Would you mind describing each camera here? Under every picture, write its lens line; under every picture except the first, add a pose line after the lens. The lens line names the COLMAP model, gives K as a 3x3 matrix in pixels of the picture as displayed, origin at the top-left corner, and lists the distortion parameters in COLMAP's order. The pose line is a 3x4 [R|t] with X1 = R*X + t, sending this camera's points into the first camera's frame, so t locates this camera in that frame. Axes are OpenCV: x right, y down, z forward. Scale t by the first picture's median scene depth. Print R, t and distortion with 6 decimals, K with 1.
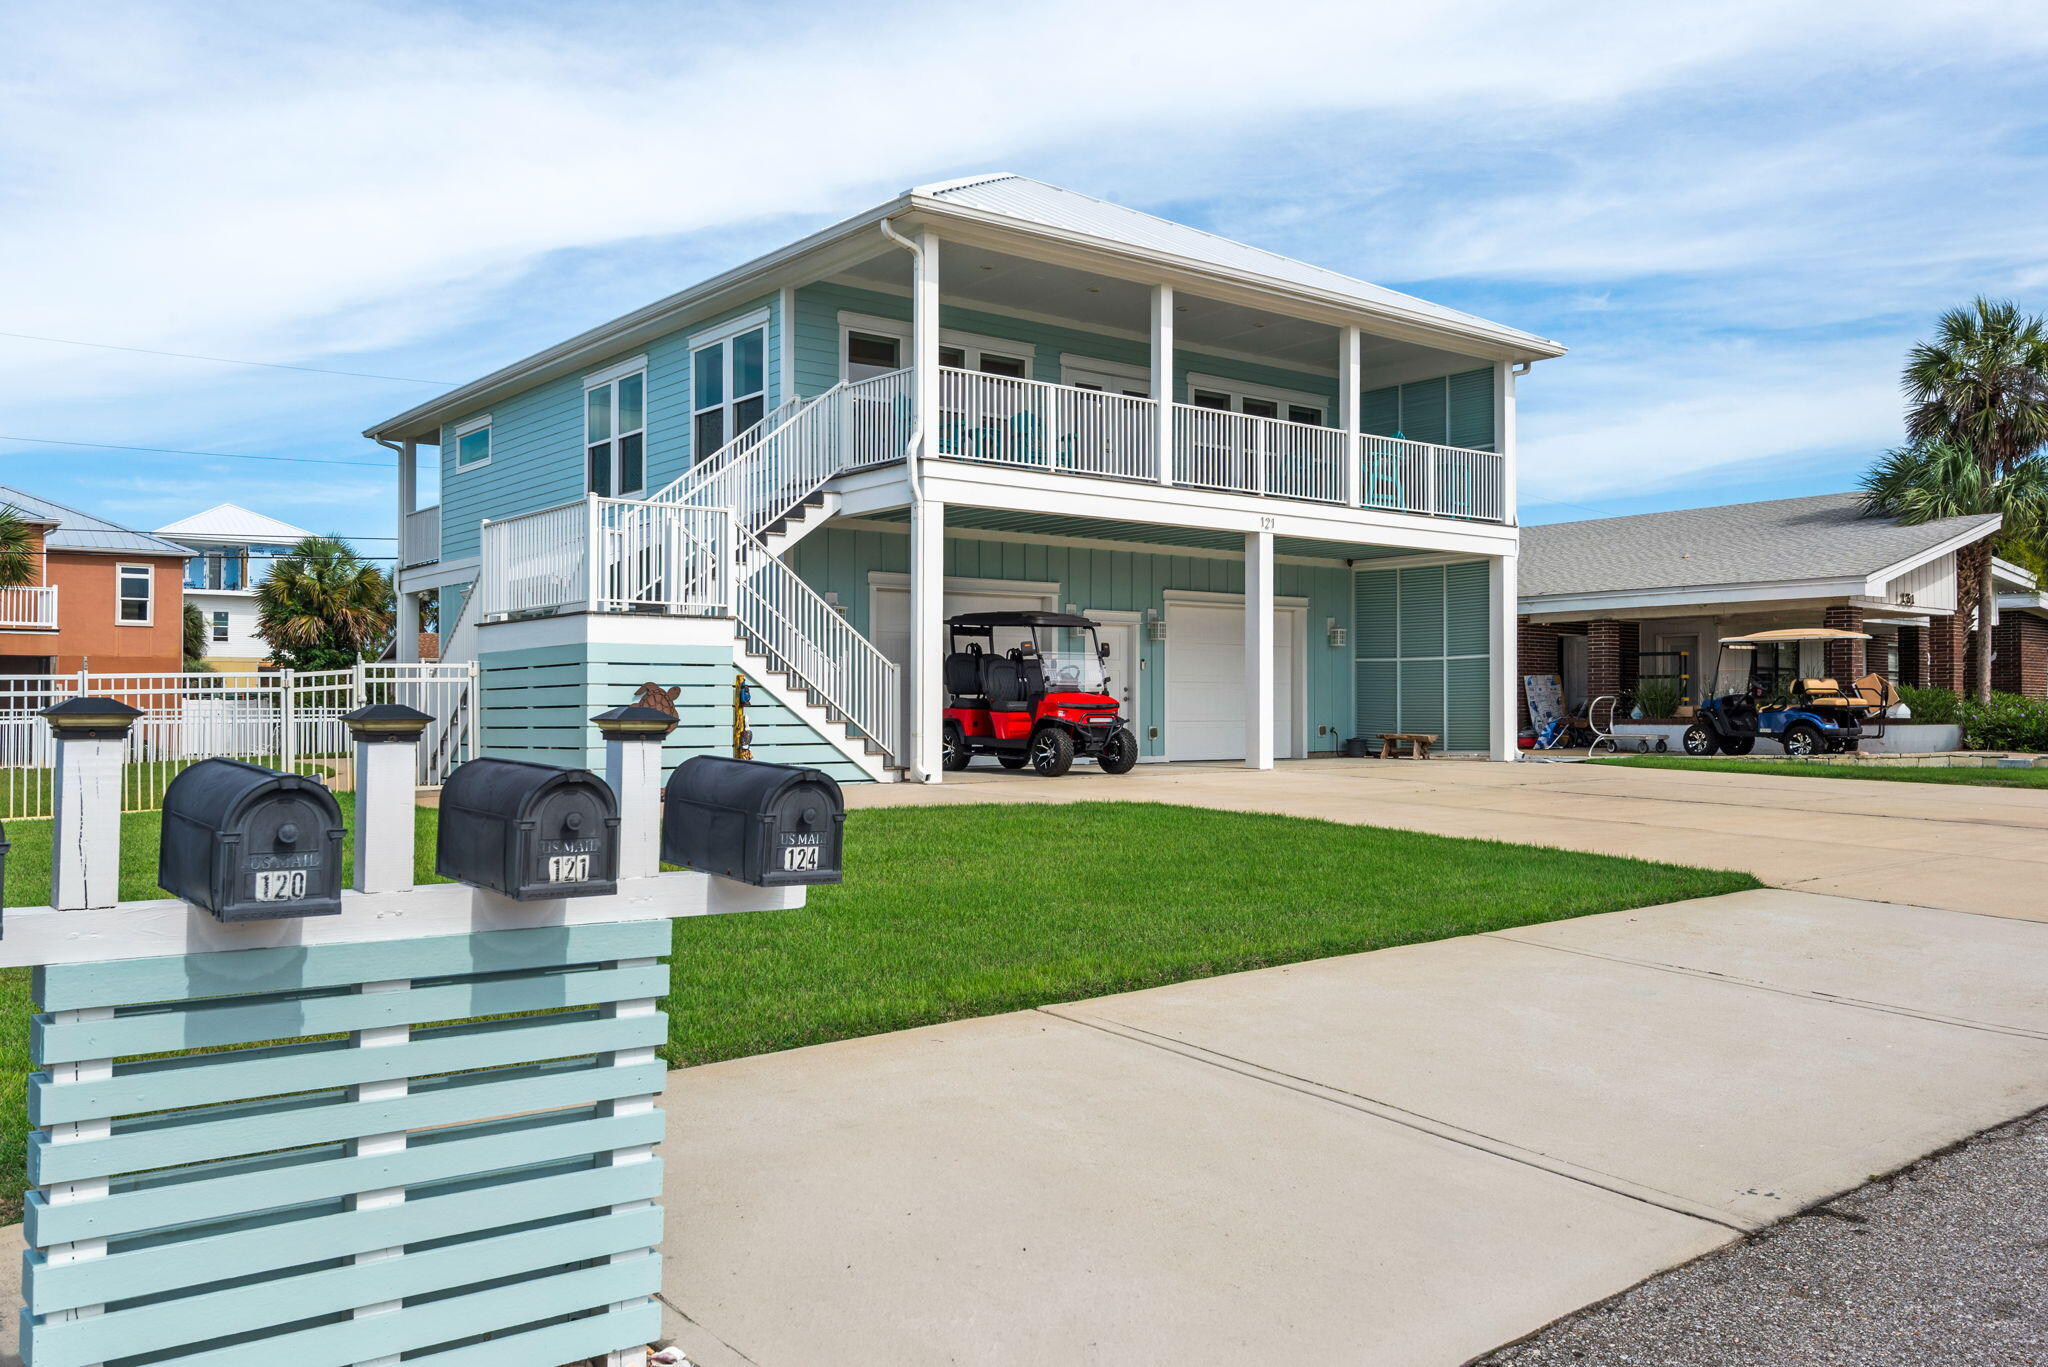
lens RADIAL K [[1596.7, 0, 1024.2], [0, 1596.7, 667.2], [0, 0, 1]] dist [0.025282, -0.000577]
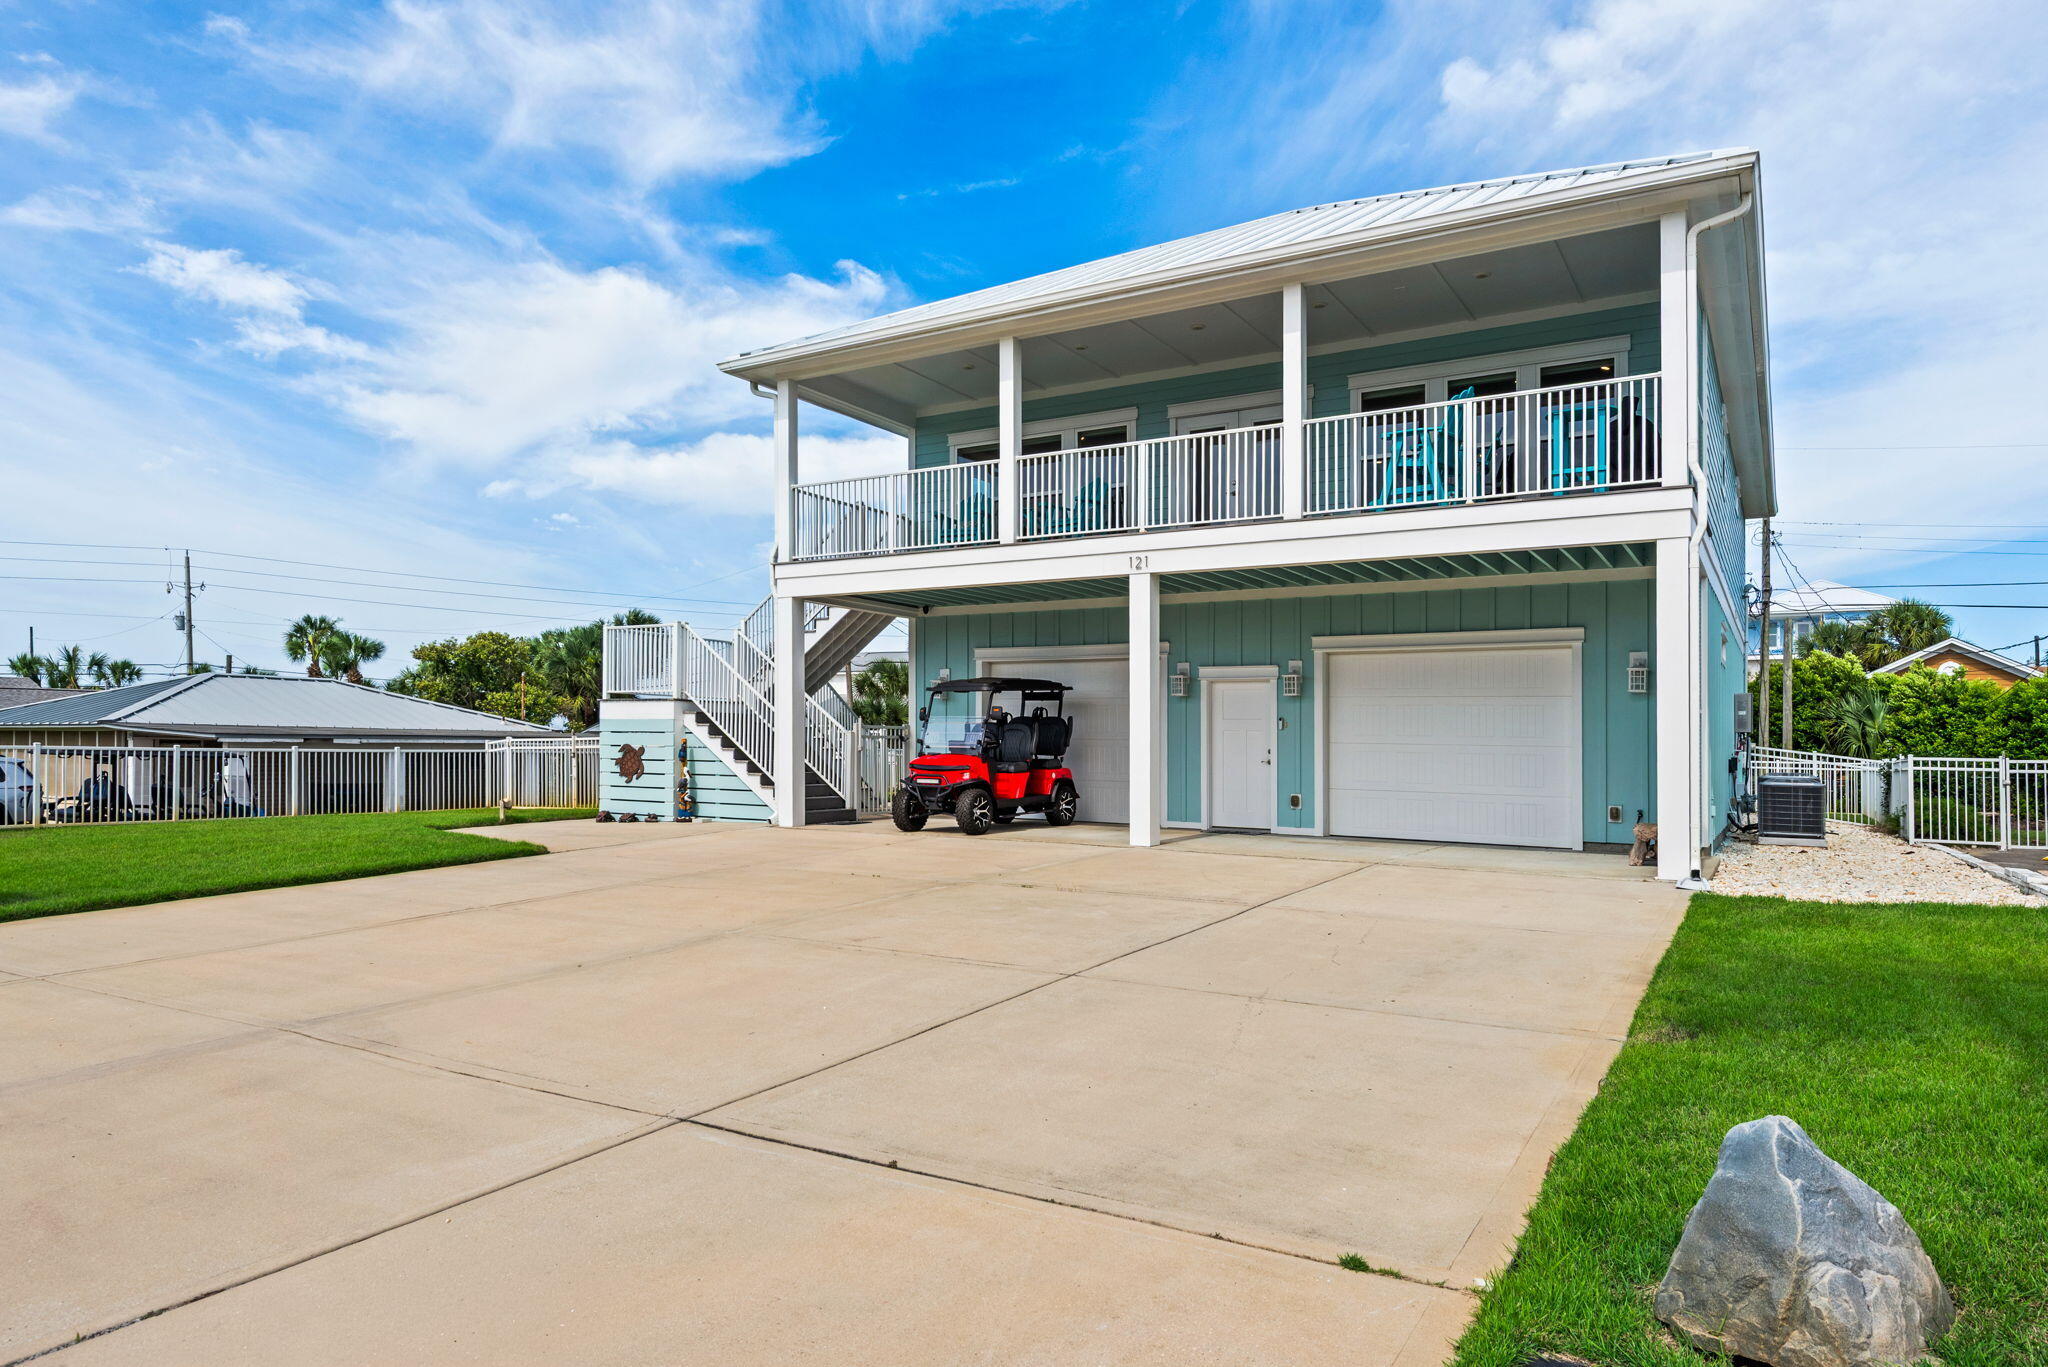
lens RADIAL K [[1251.4, 0, 1024.9], [0, 1251.4, 716.0], [0, 0, 1]] dist [-0.005406, -0.002446]
pose [[0.340516, -0.013720, -0.940139, 0.714291], [0.010370, 0.999888, -0.010836, -0.000481], [0.940182, -0.006059, 0.340620, 0.665679]]
